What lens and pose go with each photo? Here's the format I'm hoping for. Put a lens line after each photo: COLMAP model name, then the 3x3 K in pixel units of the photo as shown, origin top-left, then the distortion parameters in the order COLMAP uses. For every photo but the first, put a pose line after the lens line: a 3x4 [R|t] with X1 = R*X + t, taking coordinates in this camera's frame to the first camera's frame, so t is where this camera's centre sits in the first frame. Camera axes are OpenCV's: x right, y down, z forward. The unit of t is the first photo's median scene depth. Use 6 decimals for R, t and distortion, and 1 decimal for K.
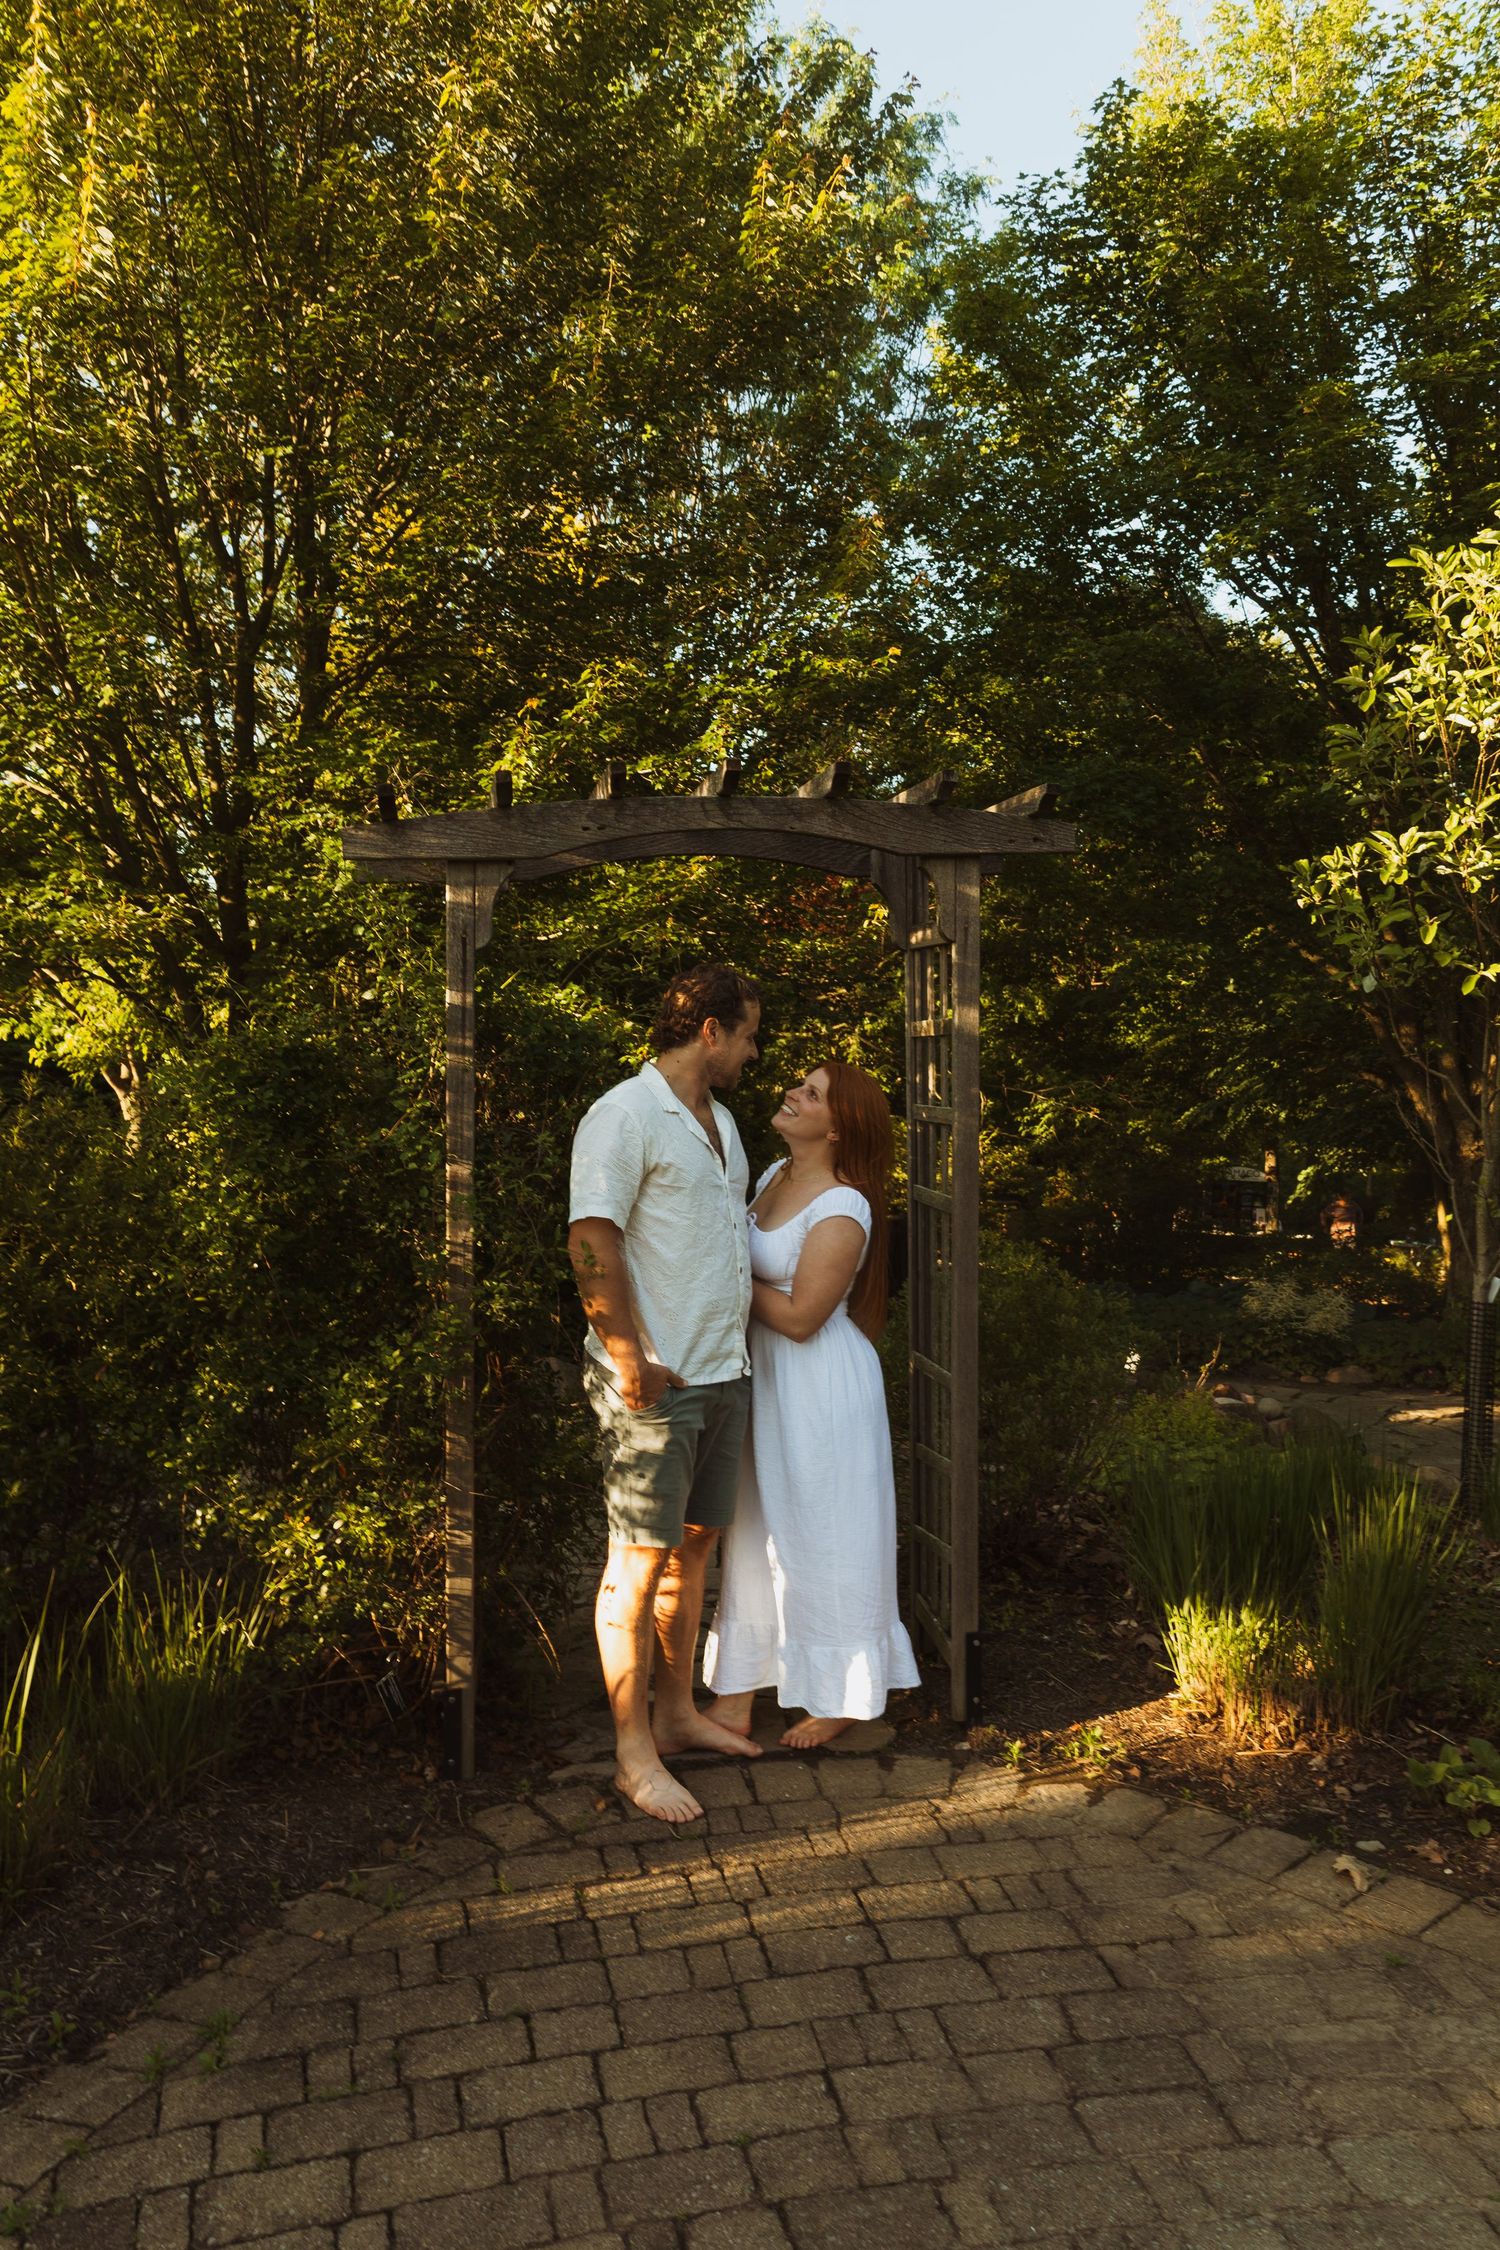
lens RADIAL K [[1601.9, 0, 749.5], [0, 1601.9, 1122.9], [0, 0, 1]] dist [0.038497, -0.005903]
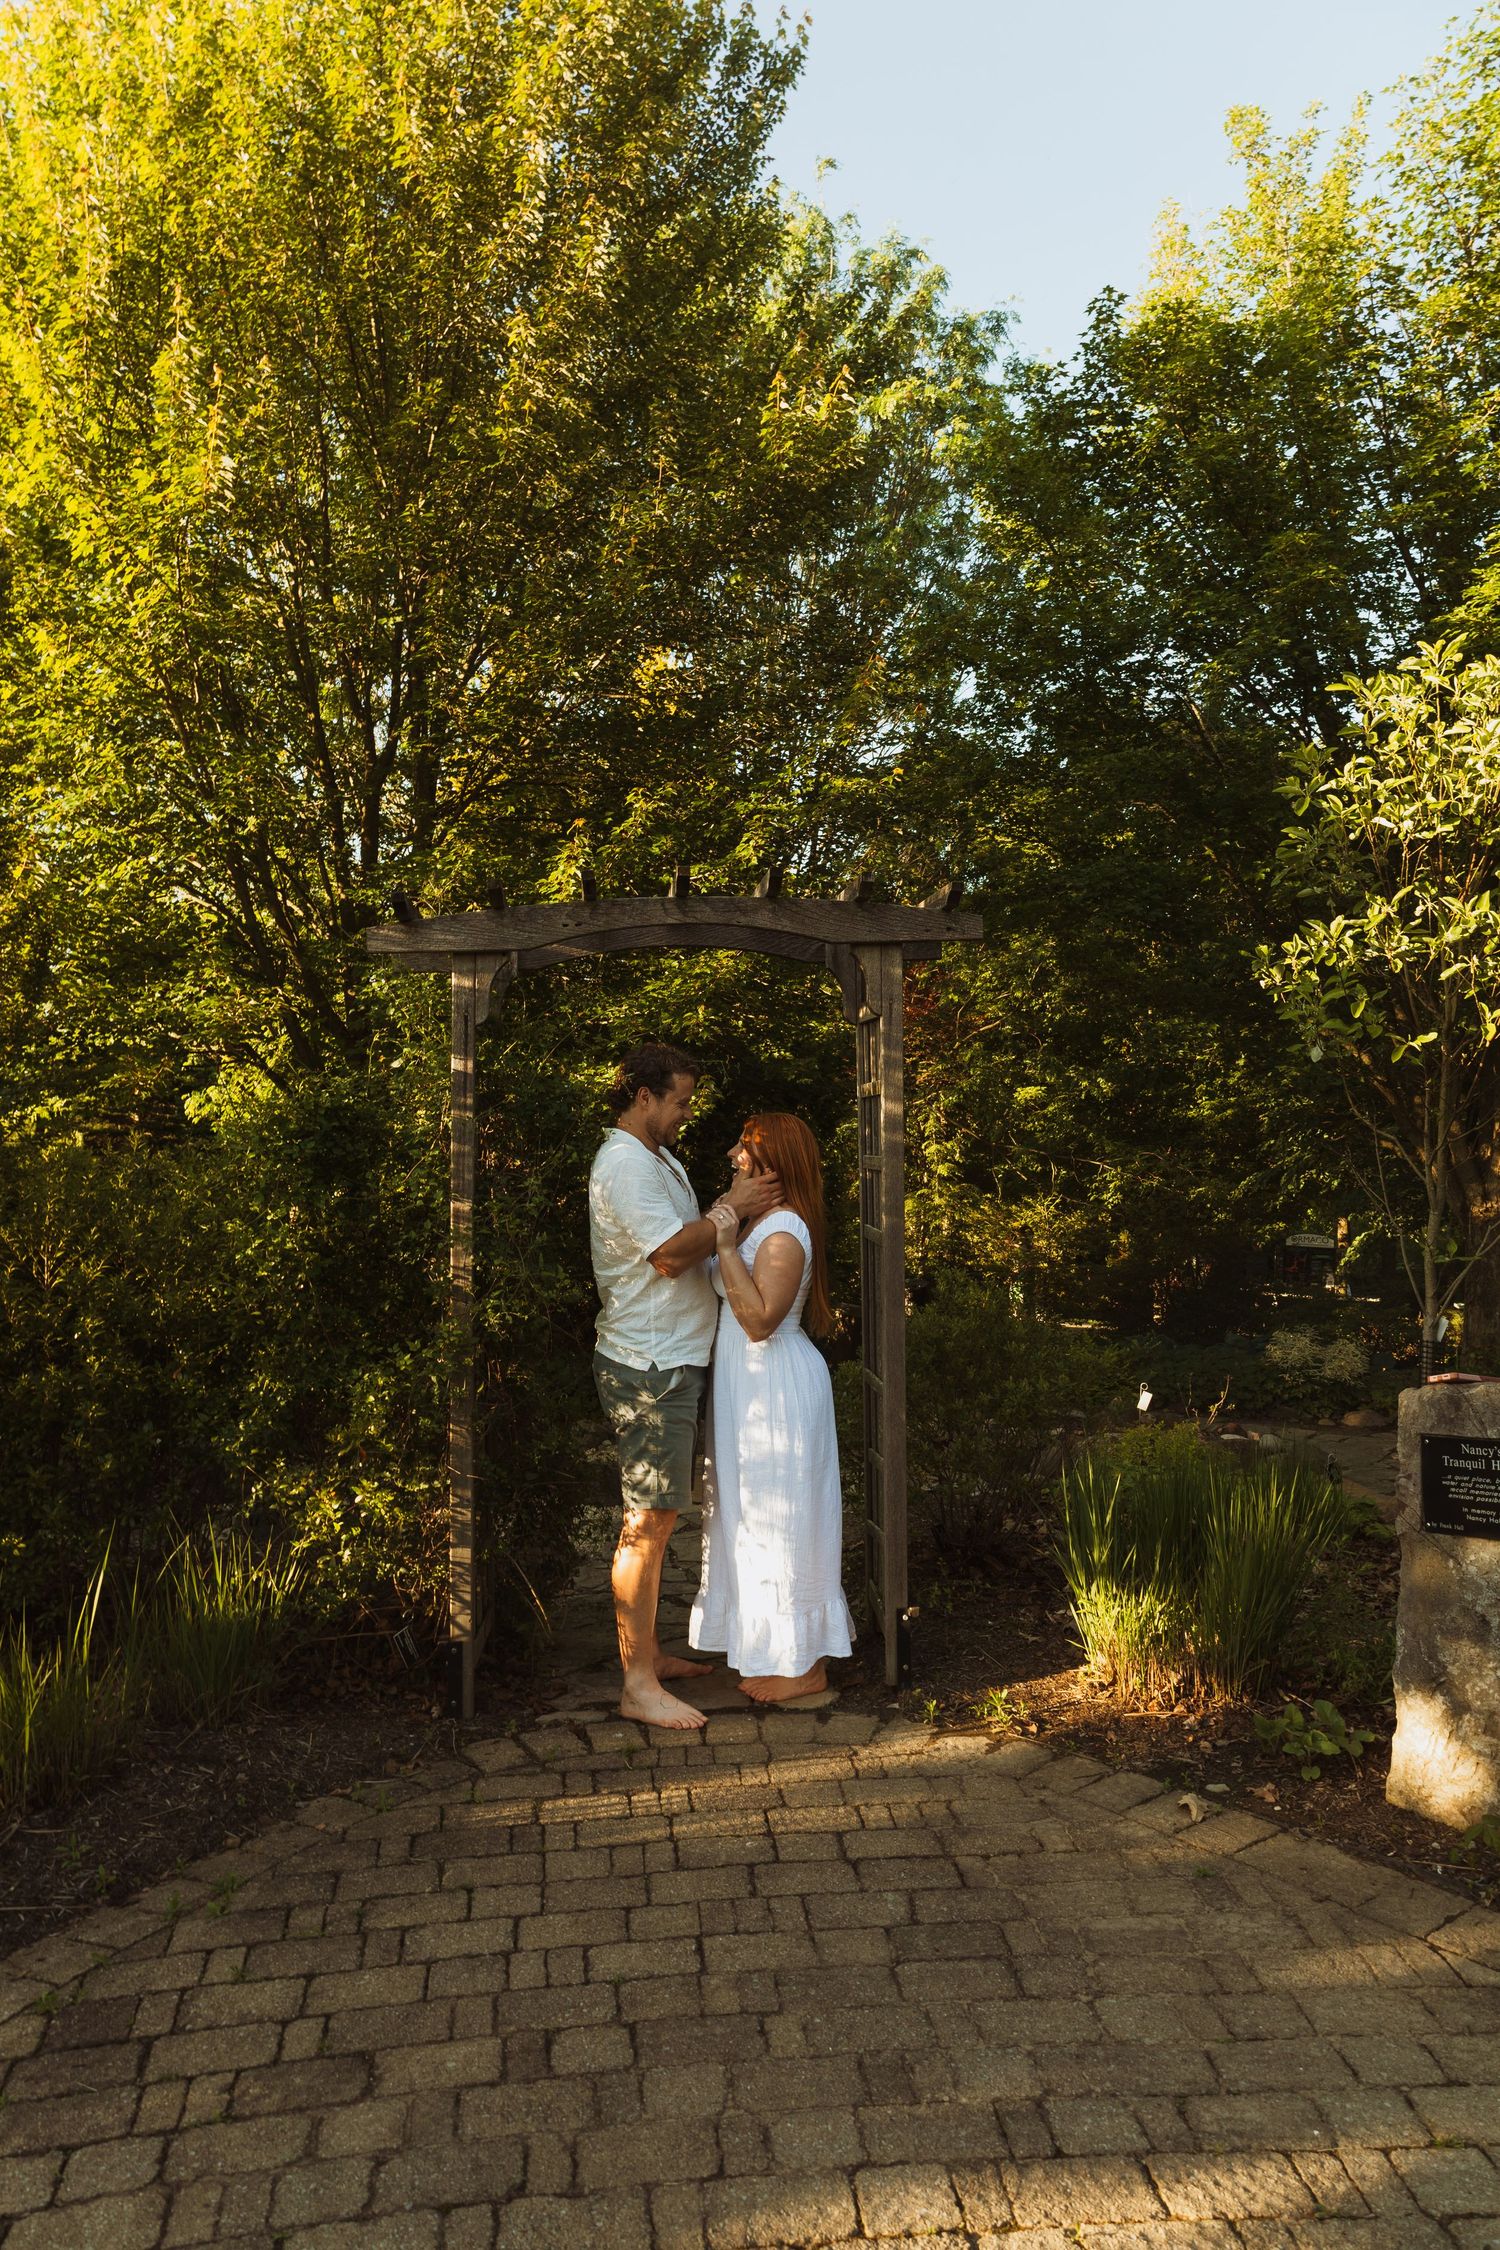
lens RADIAL K [[1478.6, 0, 756.7], [0, 1478.6, 1123.1], [0, 0, 1]] dist [0.000035, 0.000652]
pose [[0.996535, -0.004444, -0.083051, 0.131429], [0.000209, 0.998702, -0.050937, 0.022835], [0.083169, 0.050743, 0.995243, -0.093095]]
